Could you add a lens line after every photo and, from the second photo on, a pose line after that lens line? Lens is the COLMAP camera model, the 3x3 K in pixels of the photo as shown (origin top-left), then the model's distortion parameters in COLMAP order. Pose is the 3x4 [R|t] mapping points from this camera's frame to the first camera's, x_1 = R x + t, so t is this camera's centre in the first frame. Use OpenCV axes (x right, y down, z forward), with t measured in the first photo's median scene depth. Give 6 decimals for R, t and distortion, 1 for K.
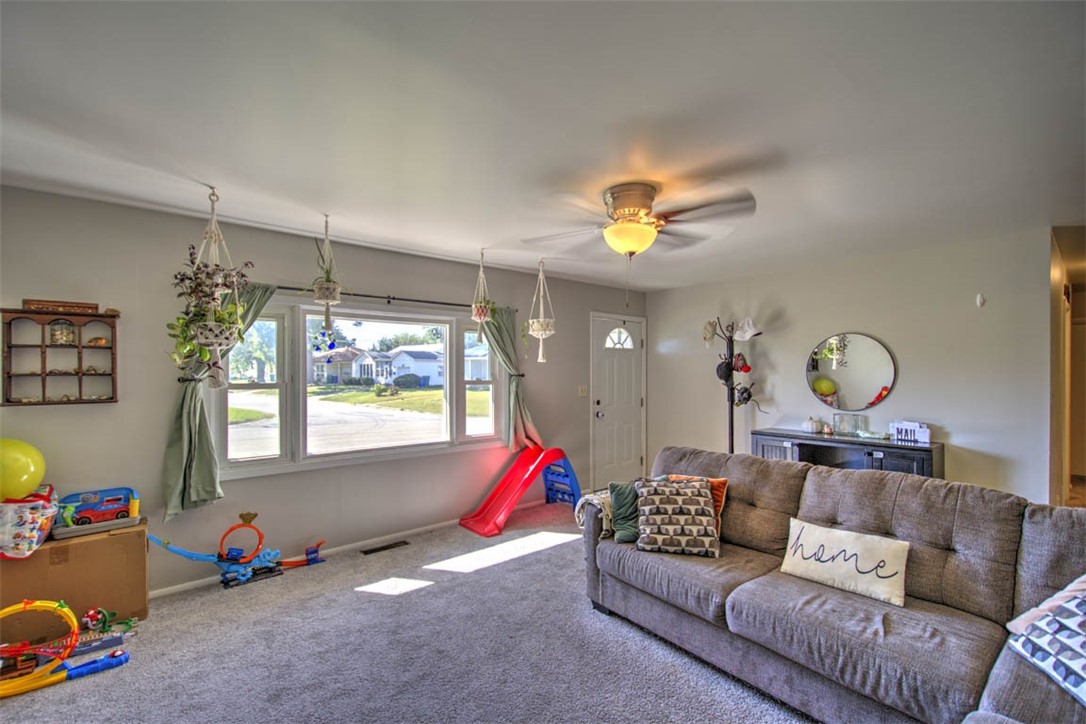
lens RADIAL K [[463.8, 0, 543.4], [0, 463.8, 373.3], [0, 0, 1]] dist [-0.001422, 0.000215]
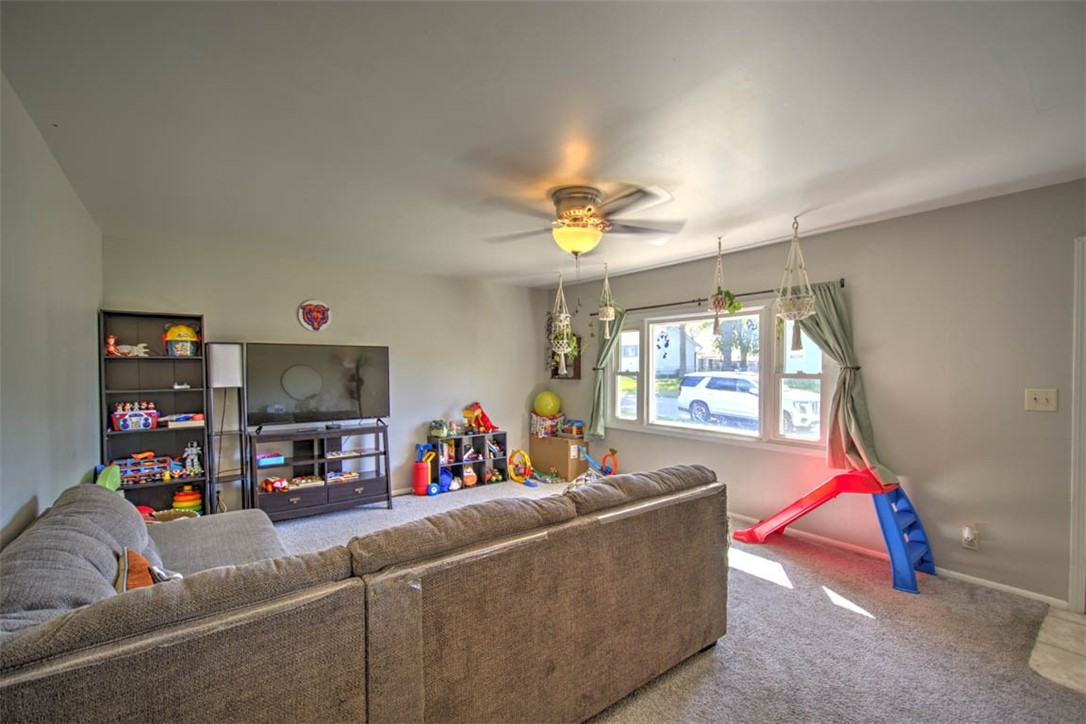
lens RADIAL K [[463.8, 0, 543.4], [0, 463.8, 373.3], [0, 0, 1]] dist [-0.001422, 0.000215]
pose [[-0.028215, 0.013360, -0.999513, 0.902906], [-0.003113, 0.999905, 0.013453, 0.005559], [0.999597, 0.003491, -0.028170, 0.692367]]
